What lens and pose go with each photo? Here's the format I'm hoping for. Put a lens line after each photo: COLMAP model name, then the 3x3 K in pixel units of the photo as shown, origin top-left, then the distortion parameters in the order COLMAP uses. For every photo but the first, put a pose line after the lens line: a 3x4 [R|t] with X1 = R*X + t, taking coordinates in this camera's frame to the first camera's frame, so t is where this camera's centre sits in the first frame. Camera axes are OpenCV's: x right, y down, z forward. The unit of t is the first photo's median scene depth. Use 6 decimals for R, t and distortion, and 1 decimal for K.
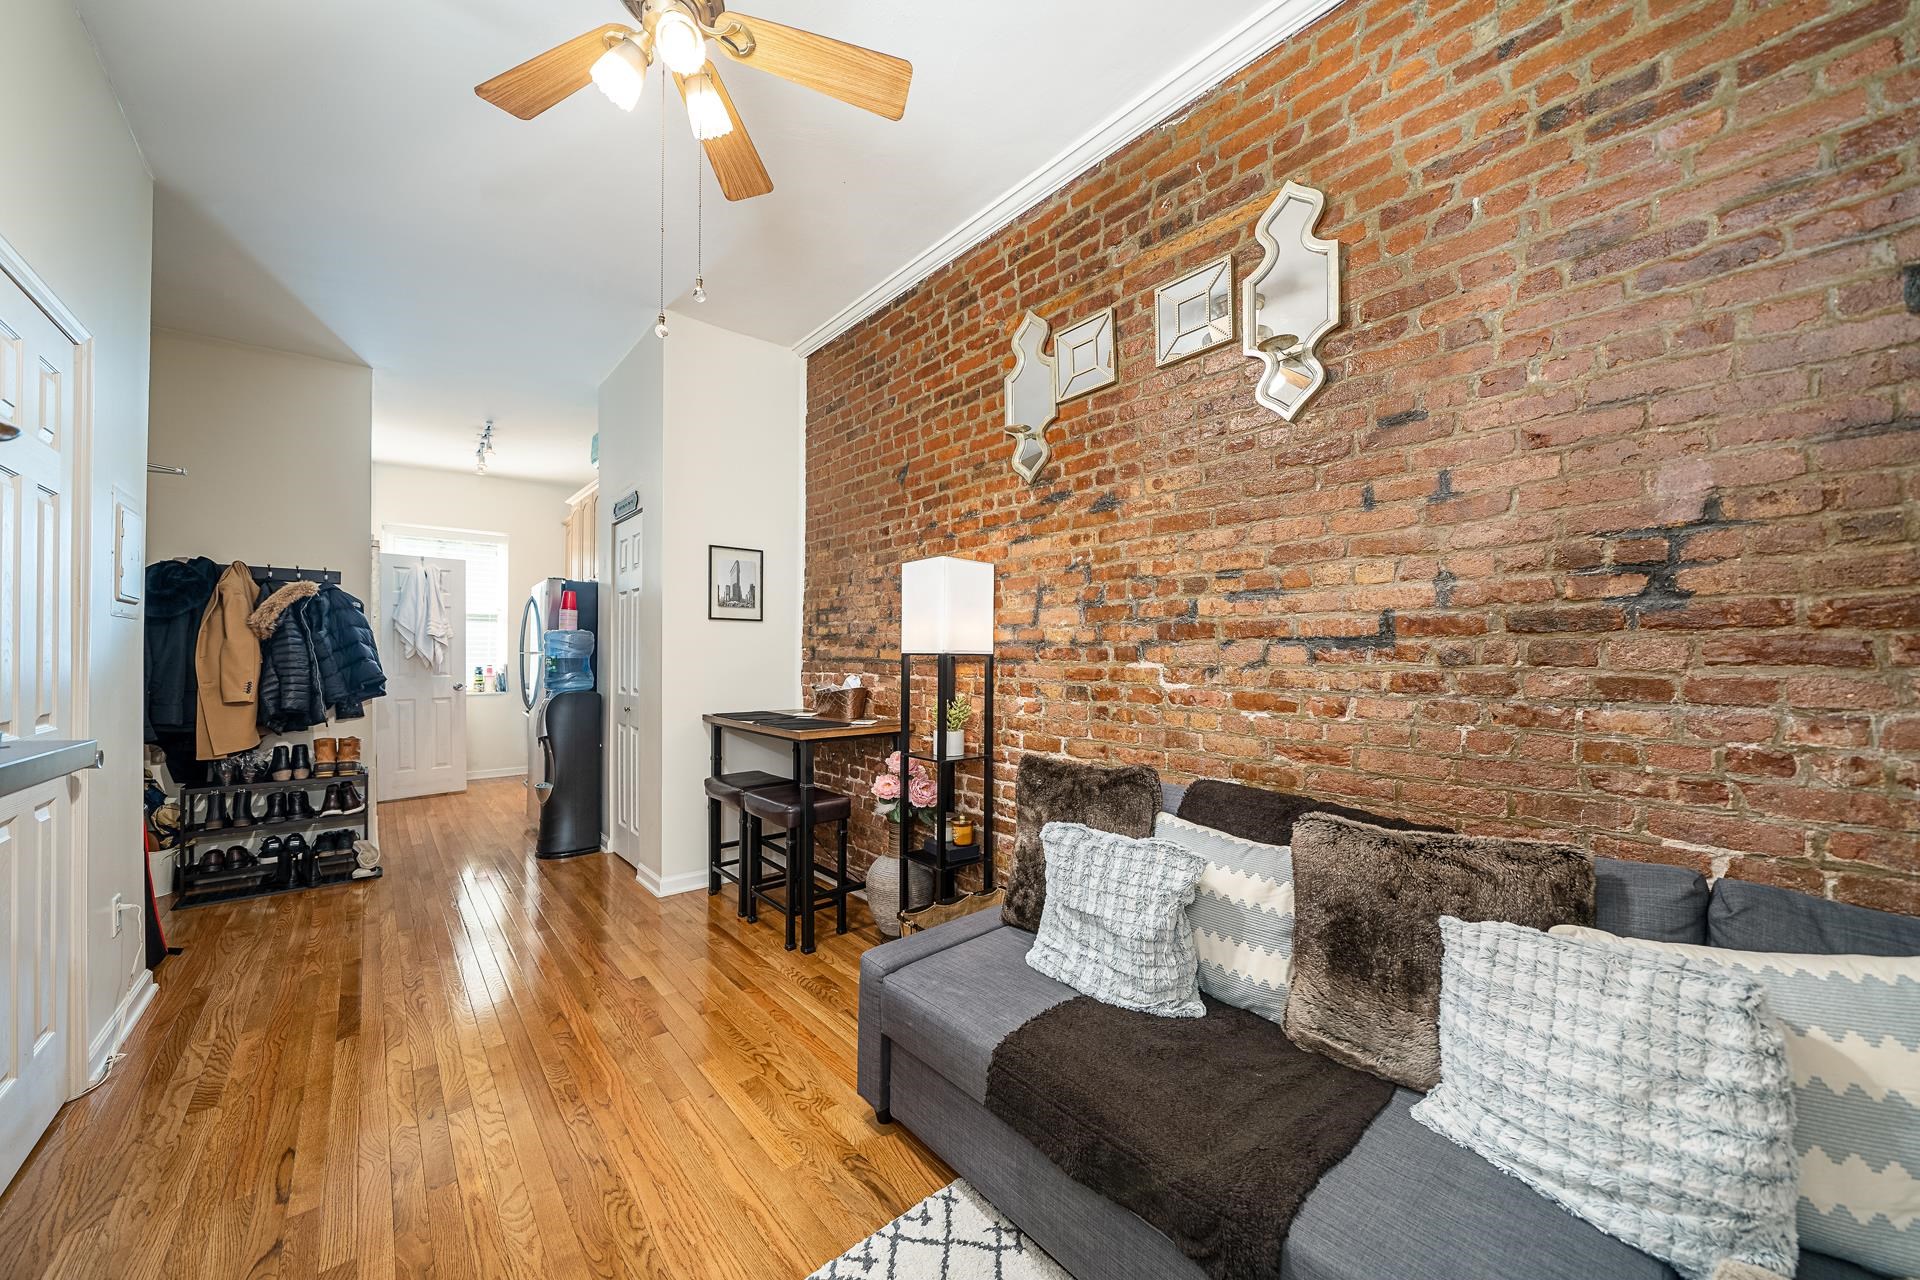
lens RADIAL K [[658.8, 0, 962.3], [0, 658.8, 650.9], [0, 0, 1]] dist [-0.000697, -0.000105]
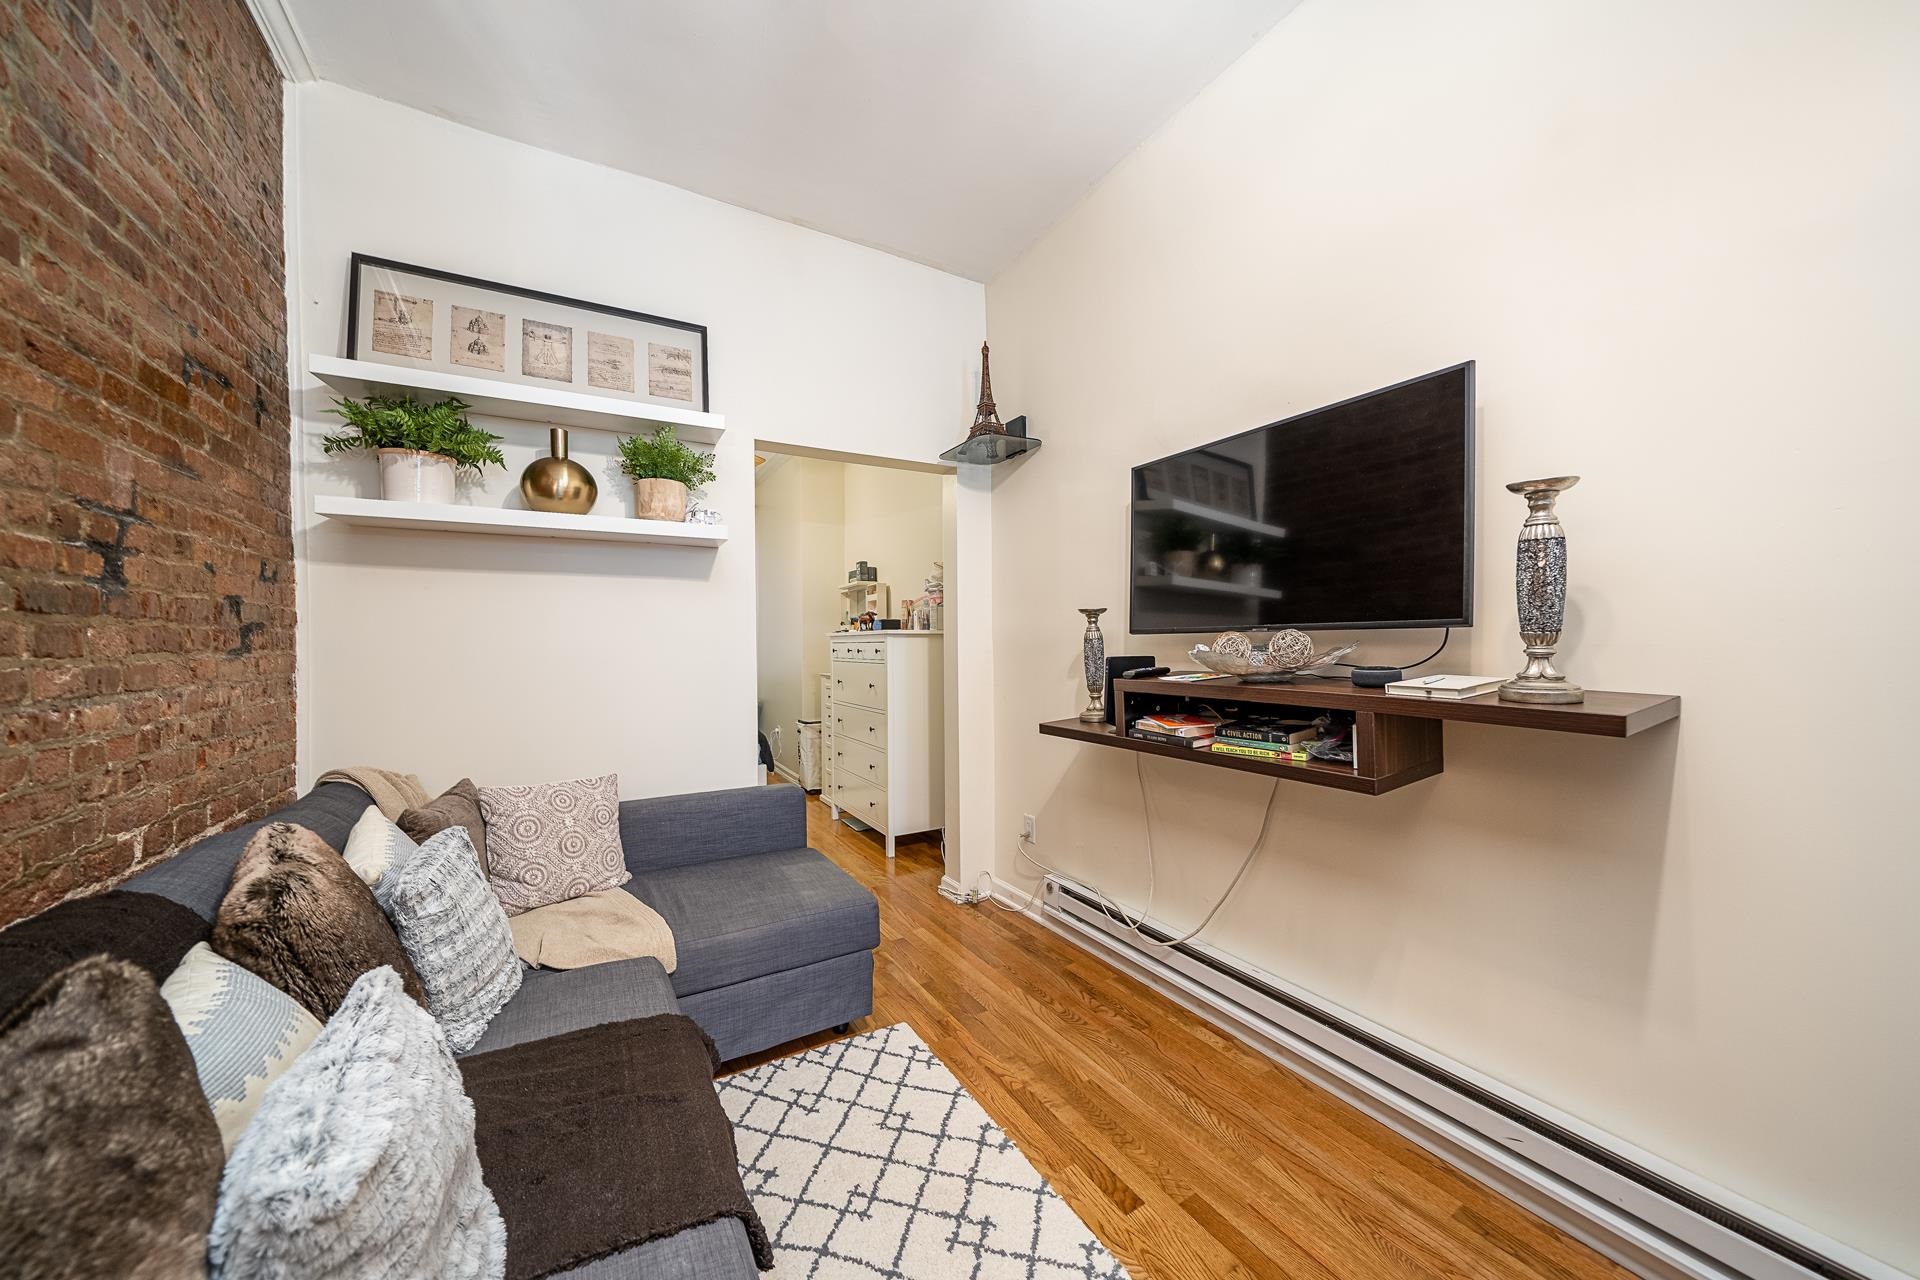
lens RADIAL K [[650.6, 0, 968.6], [0, 650.6, 649.8], [0, 0, 1]] dist [-0.001785, -0.000174]
pose [[-0.982854, 0.001940, 0.184377, -0.193551], [0.002988, 0.999981, 0.005403, 0.008559], [-0.184363, 0.005862, -0.982841, 1.019765]]
